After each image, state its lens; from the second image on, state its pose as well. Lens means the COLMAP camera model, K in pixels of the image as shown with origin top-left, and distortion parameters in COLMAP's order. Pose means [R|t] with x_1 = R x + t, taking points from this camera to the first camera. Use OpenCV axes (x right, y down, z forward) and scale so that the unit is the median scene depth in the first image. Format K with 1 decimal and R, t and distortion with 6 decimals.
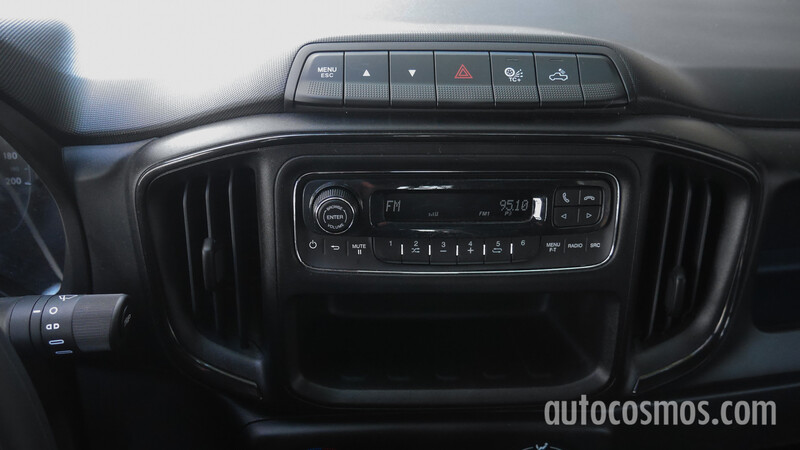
lens RADIAL K [[702.2, 0, 403.7], [0, 702.2, 225.0], [0, 0, 1]] dist [-0.013555, 0.004657]
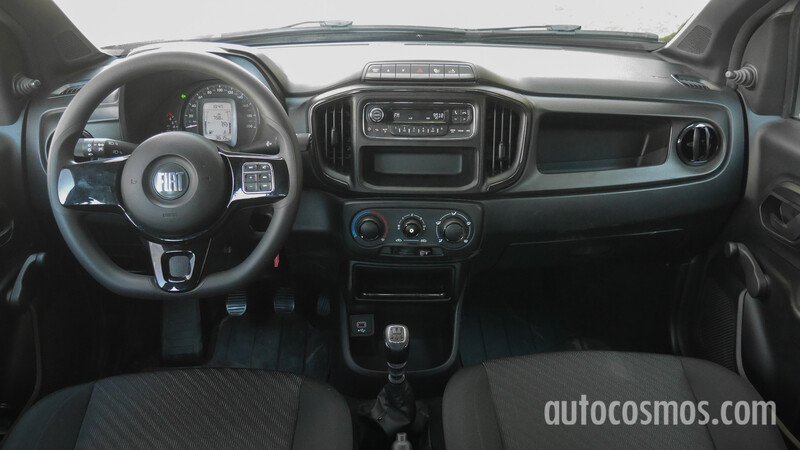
lens RADIAL K [[702.2, 0, 397.5], [0, 702.2, 224.3], [0, 0, 1]] dist [-0.013555, 0.004657]
pose [[0.996058, 0.011862, -0.087912, 0.247076], [-0.024638, 0.989021, -0.145705, 0.838343], [0.085218, 0.147296, 0.985414, -1.797693]]
